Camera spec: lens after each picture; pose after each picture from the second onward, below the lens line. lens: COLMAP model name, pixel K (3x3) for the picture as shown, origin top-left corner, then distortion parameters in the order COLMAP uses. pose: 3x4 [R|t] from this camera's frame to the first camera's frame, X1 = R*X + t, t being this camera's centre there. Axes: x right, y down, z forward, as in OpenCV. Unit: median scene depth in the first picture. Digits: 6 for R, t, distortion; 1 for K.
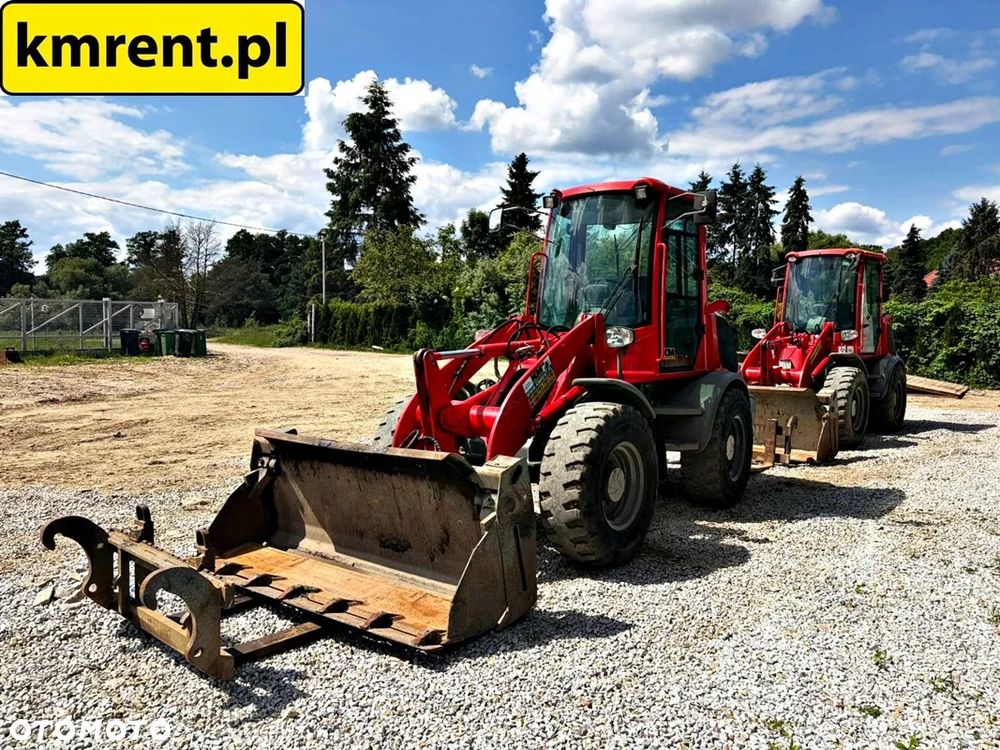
lens RADIAL K [[756.0, 0, 501.4], [0, 756.0, 368.0], [0, 0, 1]] dist [0.055143, -0.059553]
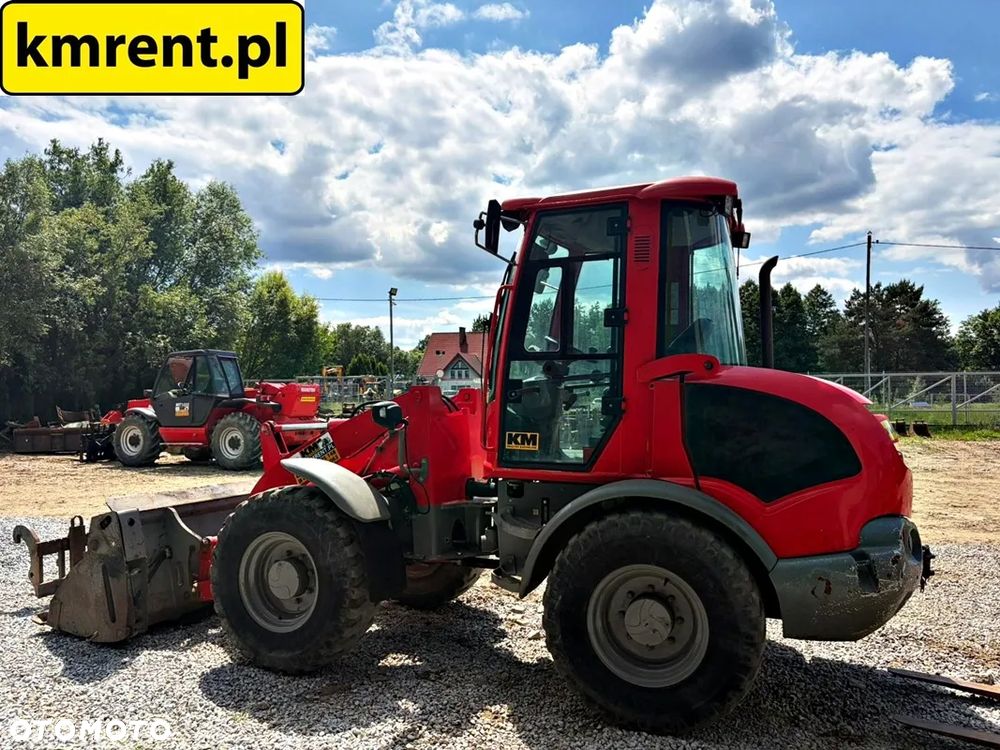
lens RADIAL K [[756.0, 0, 502.2], [0, 756.0, 385.8], [0, 0, 1]] dist [0.055143, -0.059553]
pose [[0.251444, -0.022180, -0.967618, 0.887858], [-0.047928, 0.998226, -0.035336, -0.044254], [0.966684, 0.055261, 0.249935, 0.826606]]
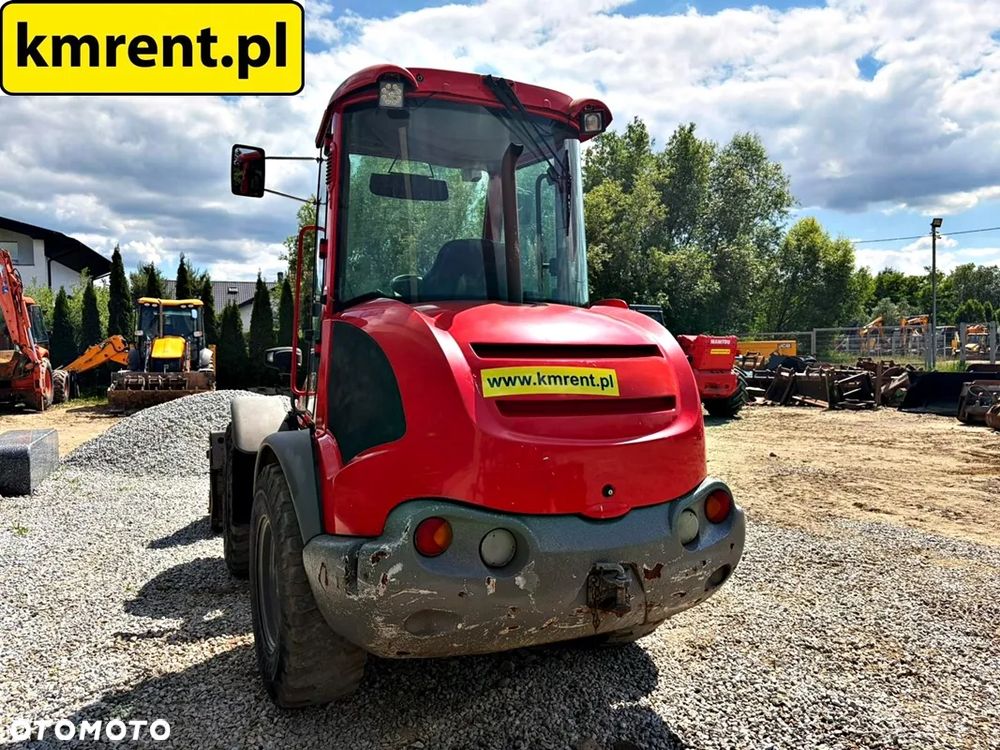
lens RADIAL K [[756.0, 0, 494.0], [0, 756.0, 386.4], [0, 0, 1]] dist [0.055143, -0.059553]
pose [[-0.502595, 0.031100, -0.863963, 0.728325], [-0.046048, 0.996971, 0.062676, -0.068795], [0.863295, 0.071284, -0.499640, 1.501520]]
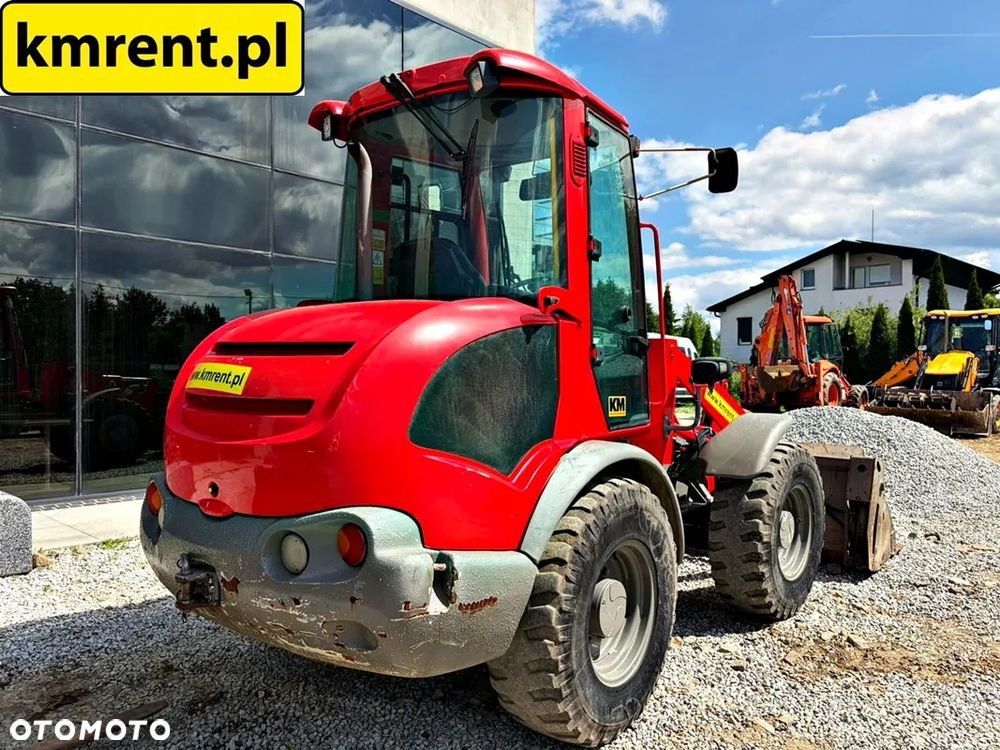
lens RADIAL K [[756.0, 0, 503.6], [0, 756.0, 376.0], [0, 0, 1]] dist [0.055143, -0.059553]
pose [[-0.997980, -0.019531, 0.060452, 0.134213], [-0.015689, 0.997865, 0.063395, -0.078833], [-0.061561, 0.062318, -0.996156, 1.763078]]
